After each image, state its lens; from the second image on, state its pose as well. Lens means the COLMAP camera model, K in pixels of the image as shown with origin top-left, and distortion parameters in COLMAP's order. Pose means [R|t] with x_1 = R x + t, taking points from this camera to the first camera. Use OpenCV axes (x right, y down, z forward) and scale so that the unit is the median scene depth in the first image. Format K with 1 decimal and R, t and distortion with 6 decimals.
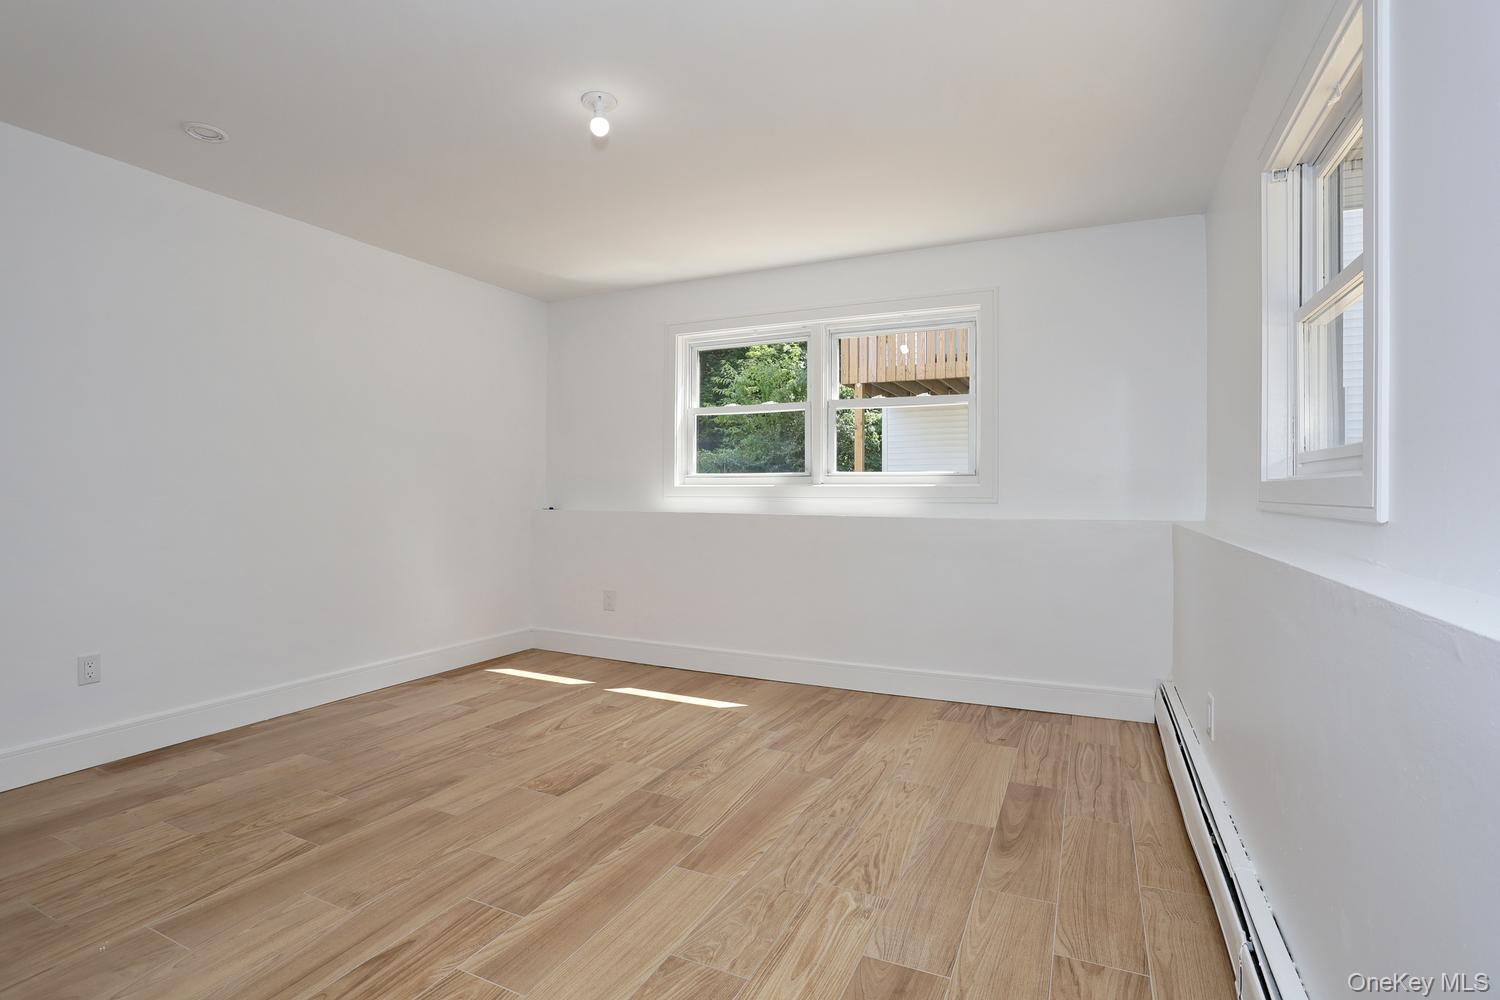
lens RADIAL K [[725.2, 0, 737.1], [0, 725.2, 503.6], [0, 0, 1]] dist [-0.062168, 0.020829]
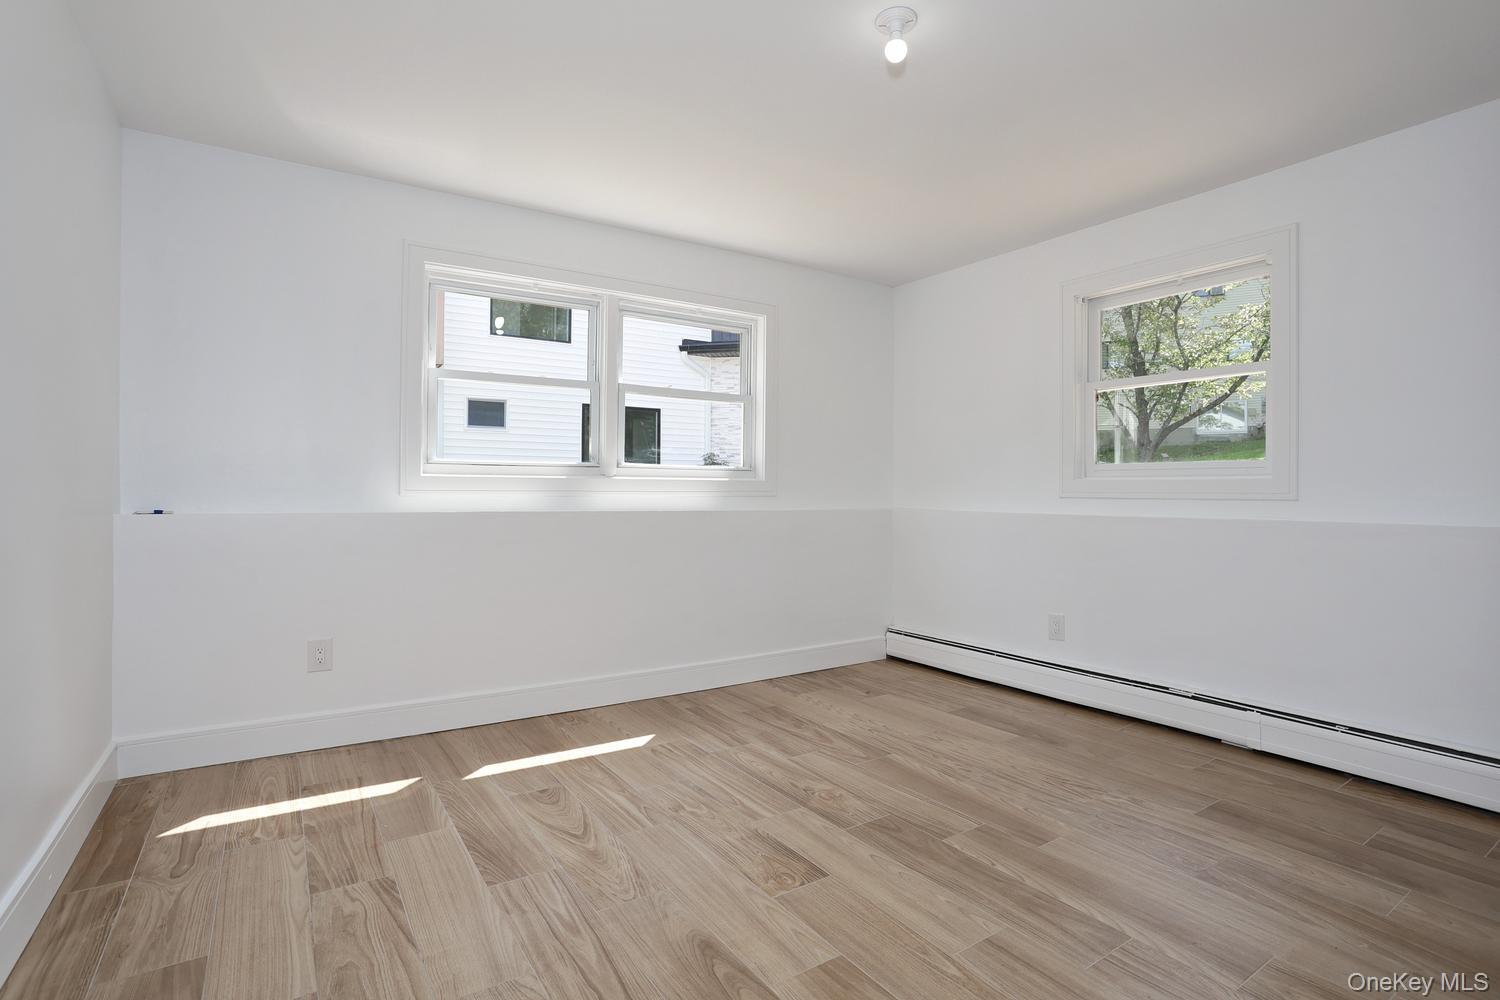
lens RADIAL K [[725.2, 0, 749.6], [0, 725.2, 501.7], [0, 0, 1]] dist [-0.062168, 0.020829]
pose [[0.505295, -0.008250, 0.862907, -0.763857], [0.008602, 0.999953, 0.004523, 0.002591], [-0.862904, 0.005137, 0.505342, 0.549241]]
